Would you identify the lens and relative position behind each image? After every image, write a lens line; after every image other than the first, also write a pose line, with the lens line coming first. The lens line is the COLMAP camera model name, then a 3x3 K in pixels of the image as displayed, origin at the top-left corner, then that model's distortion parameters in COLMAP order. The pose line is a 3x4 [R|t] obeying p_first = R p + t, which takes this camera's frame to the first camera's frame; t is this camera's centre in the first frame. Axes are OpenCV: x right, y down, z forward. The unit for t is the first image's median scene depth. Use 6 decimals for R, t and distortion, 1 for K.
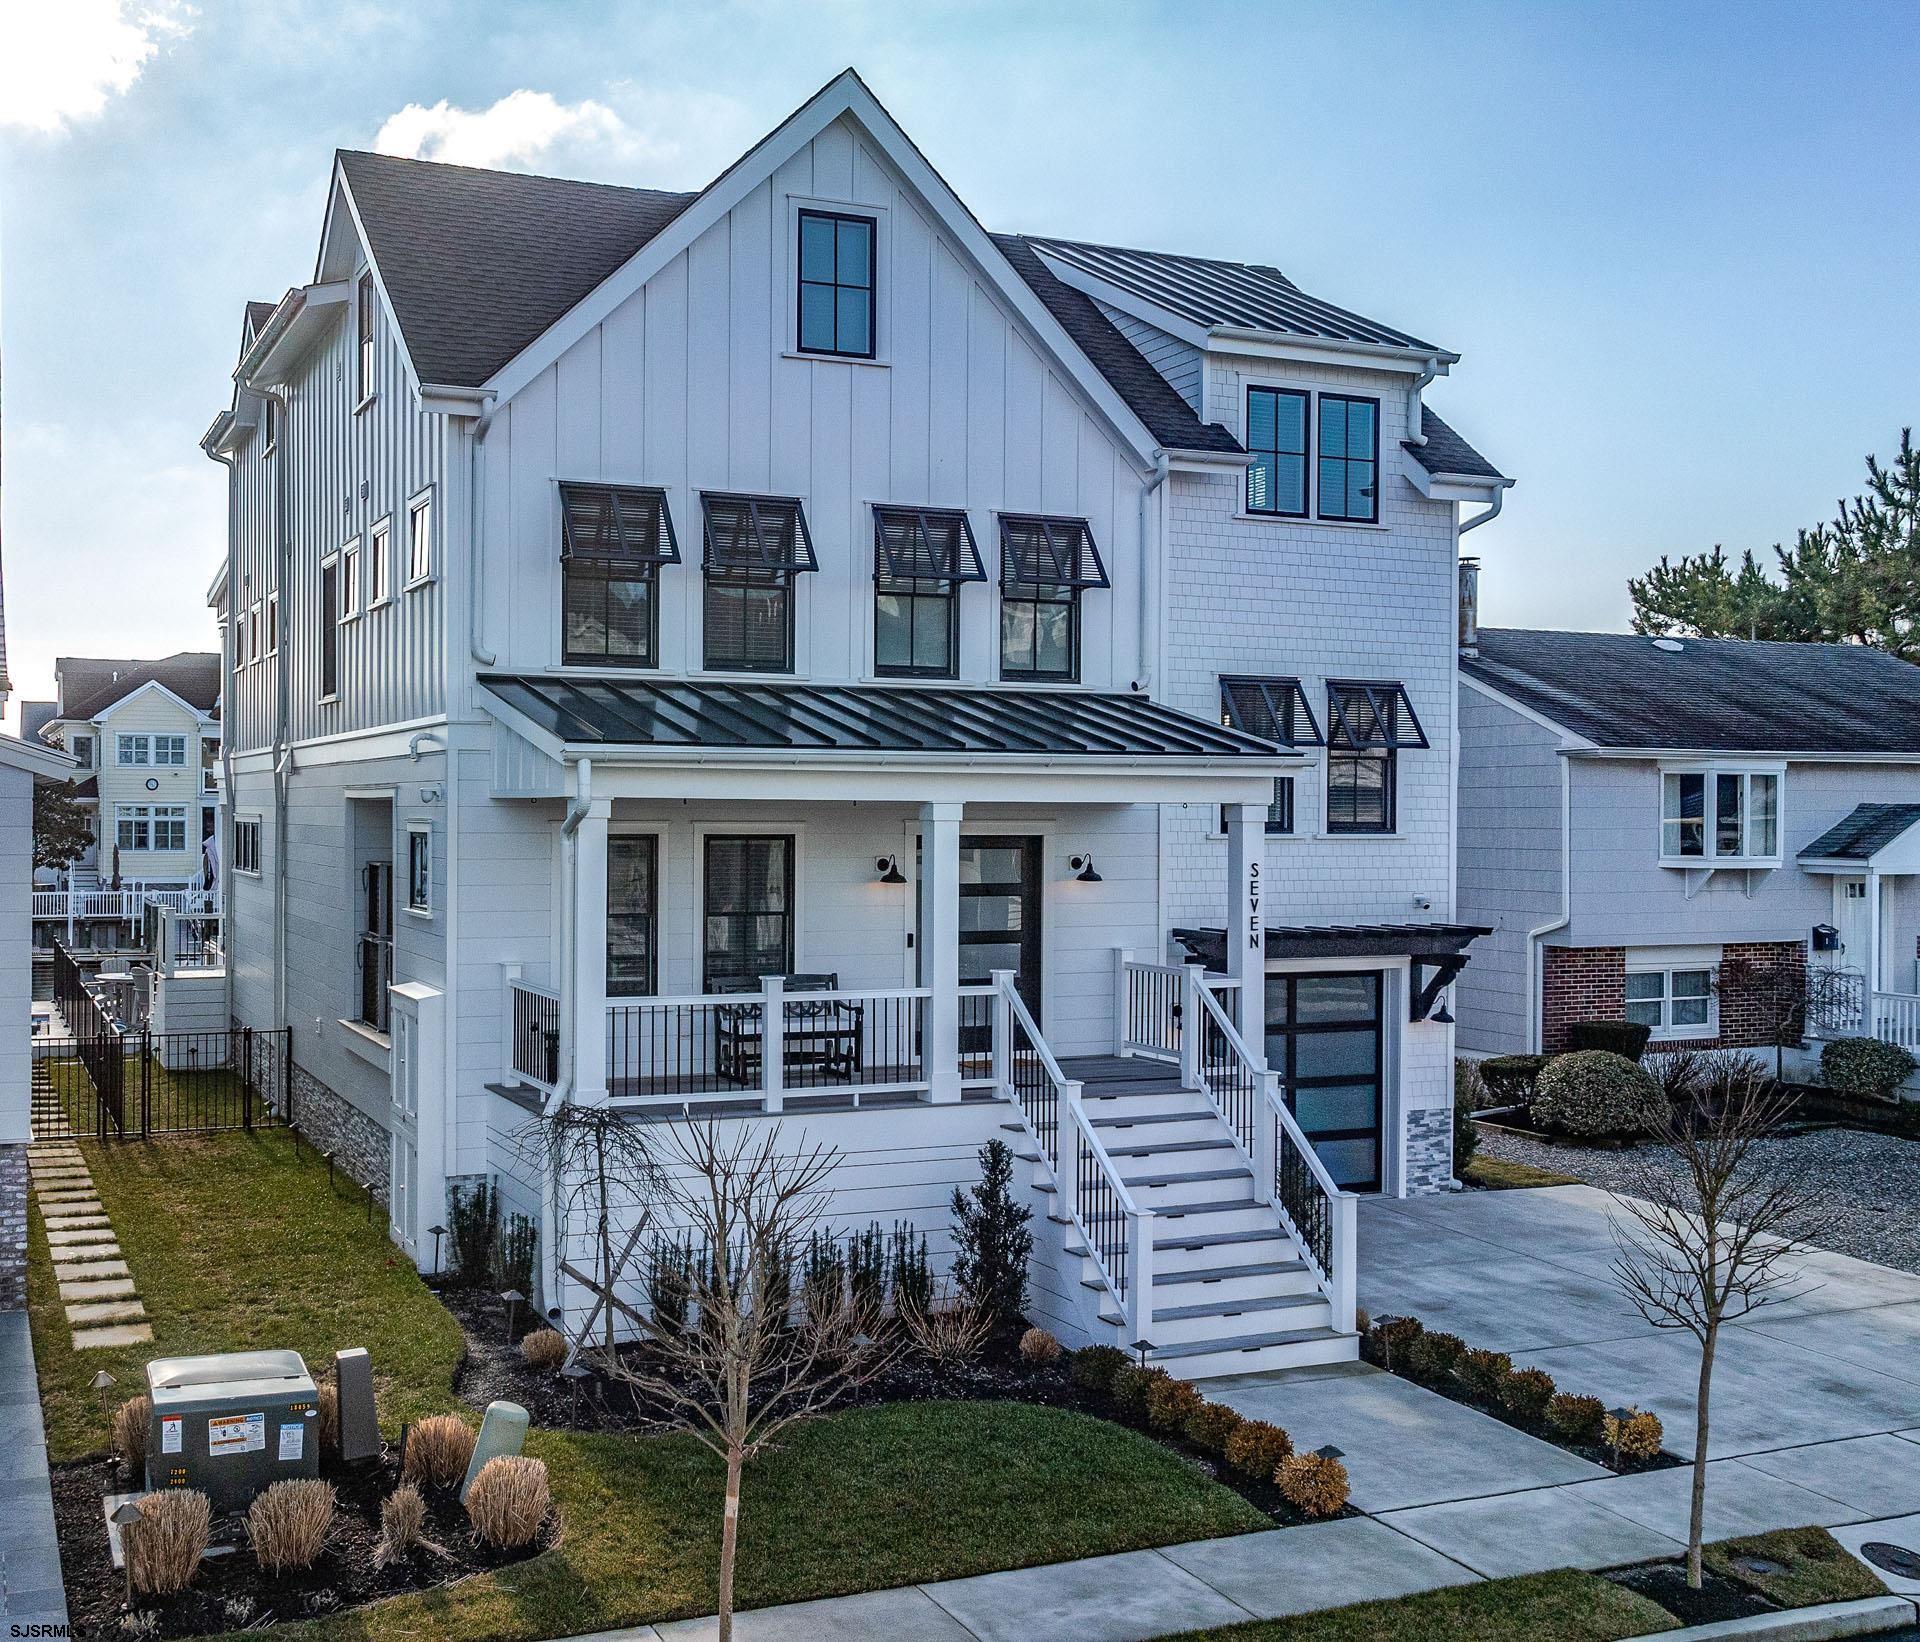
lens RADIAL K [[2062.0, 0, 822.8], [0, 2062.0, 817.8], [0, 0, 1]] dist [-0.018405, -0.014493]
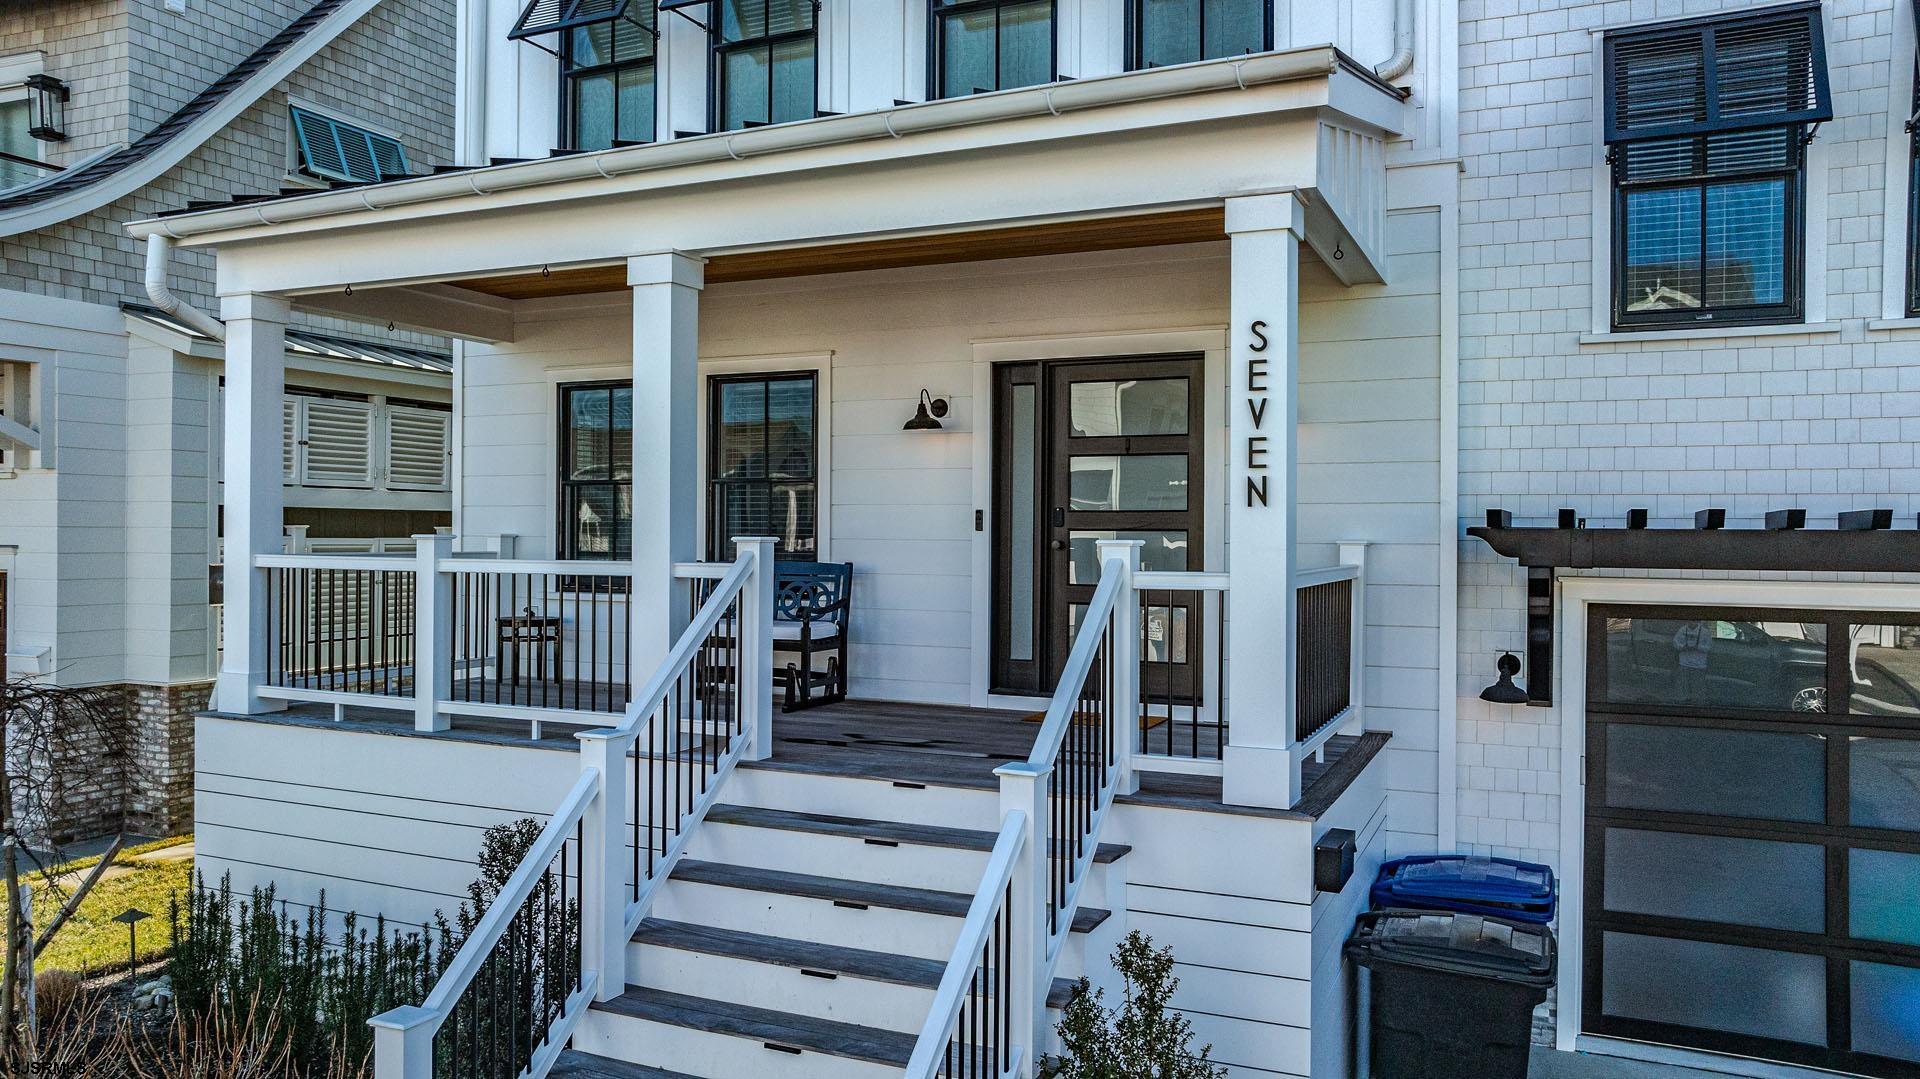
lens RADIAL K [[1350.5, 0, 960.0], [0, 1350.5, 539.5], [0, 0, 1]] dist [-0.022299, 0.007701]
pose [[0.673971, 0.001865, -0.738755, 0.360034], [-0.004830, 0.999987, -0.001882, 0.066503], [0.738742, 0.004837, 0.673971, 0.699722]]
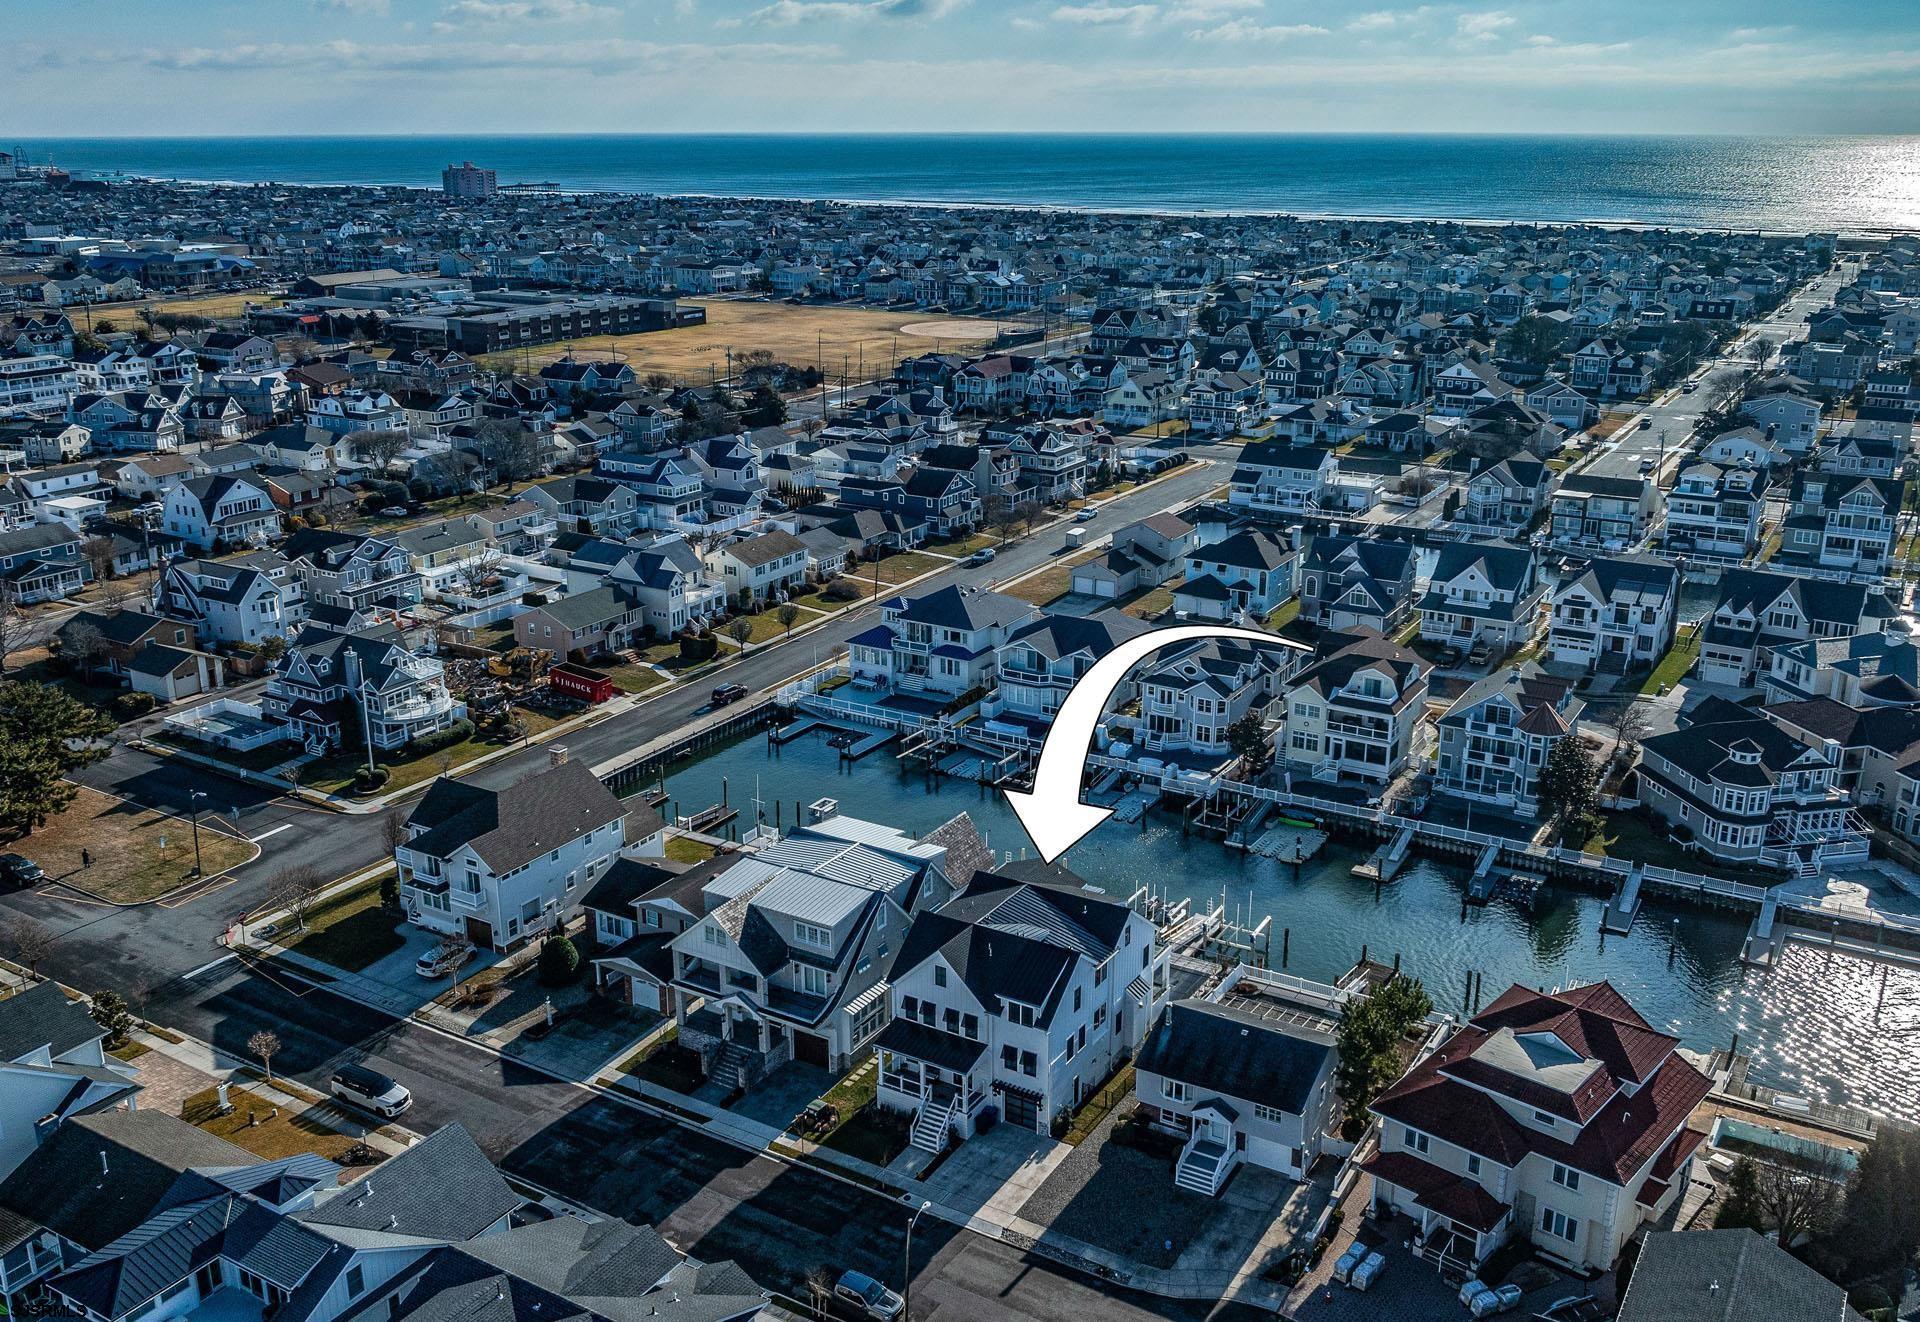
lens RADIAL K [[1679.5, 0, 960.0], [0, 1679.5, 661.0], [0, 0, 1]] dist [-0.020830, 0.002333]
pose [[0.587276, 0.236613, -0.774029, 3.889399], [0.003362, 0.955594, 0.294667, -2.755448], [0.809379, -0.175653, 0.560402, -1.751497]]
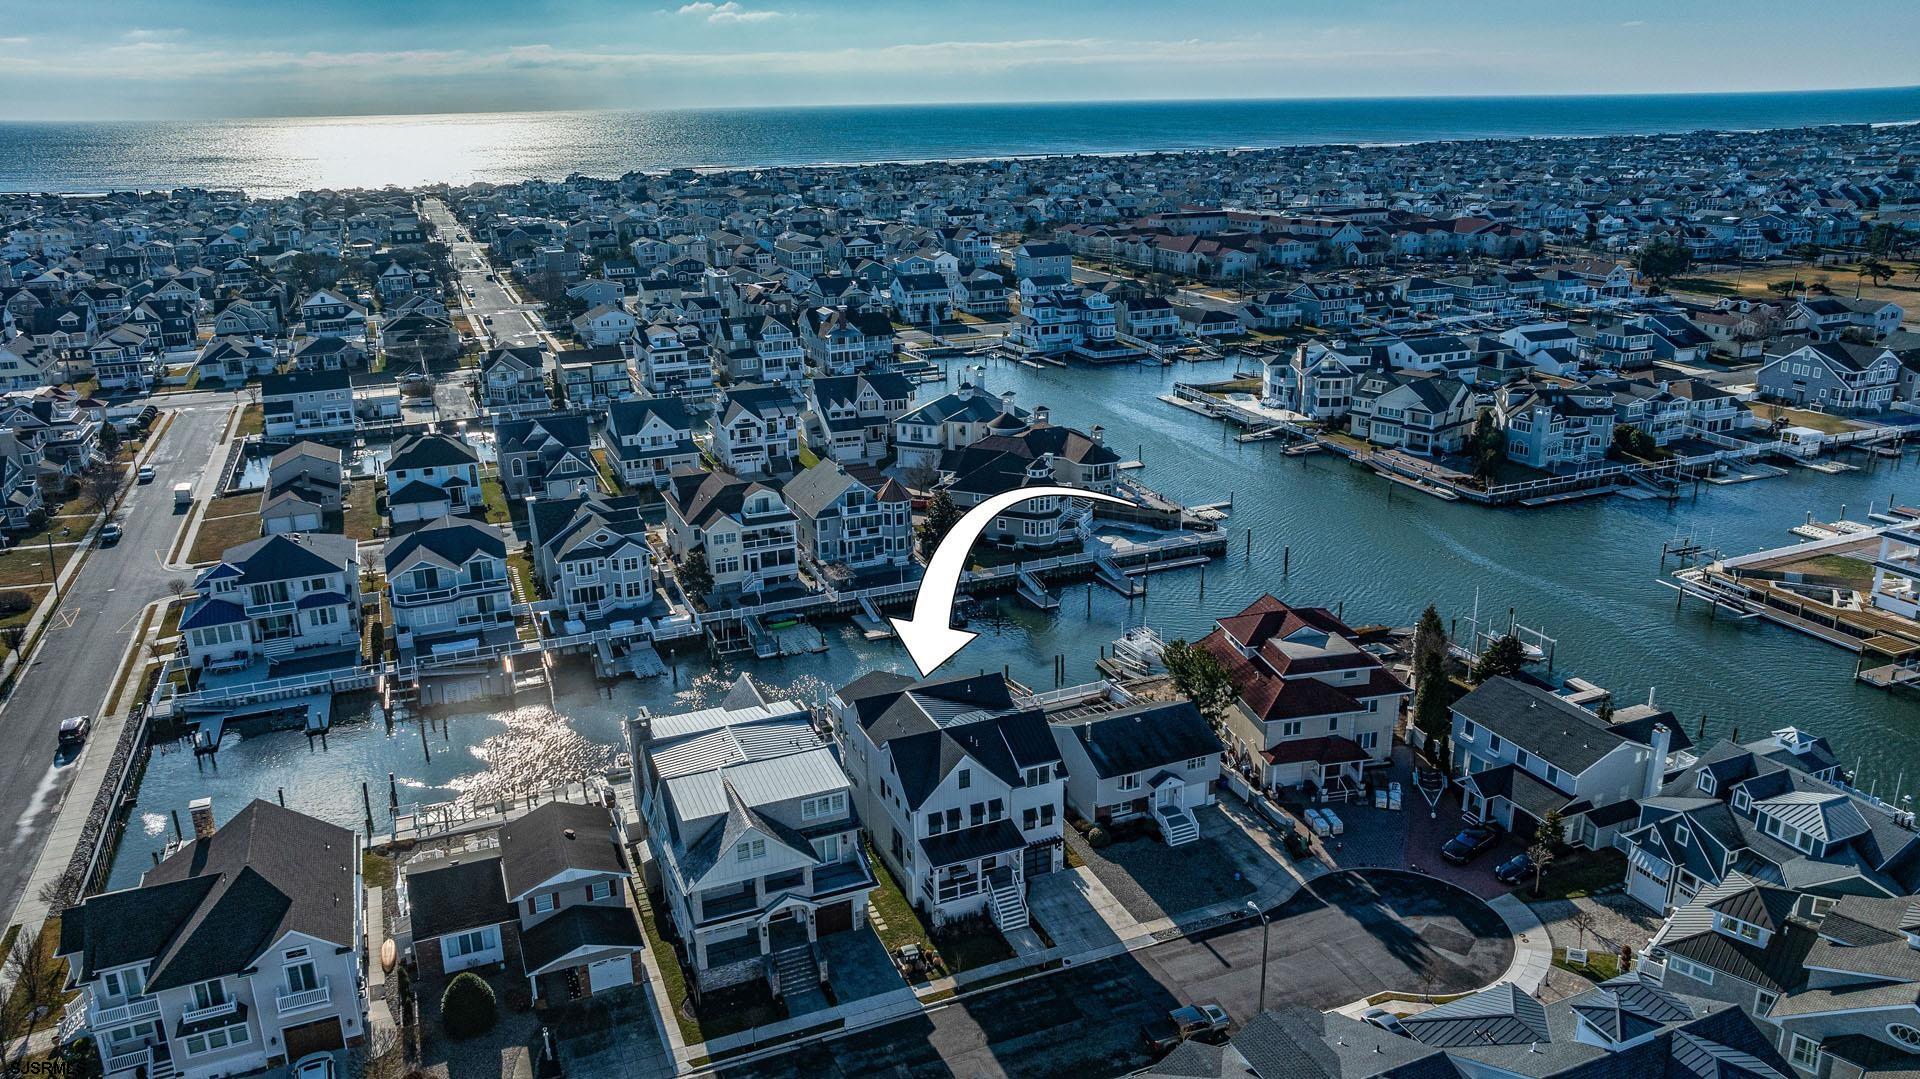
lens RADIAL K [[1350.5, 0, 960.0], [0, 1350.5, 539.5], [0, 0, 1]] dist [-0.022299, 0.007701]
pose [[0.999674, -0.023853, -0.009069, 0.053218], [0.025486, 0.951208, 0.307497, -2.428345], [0.001292, -0.307628, 0.951506, -3.112213]]
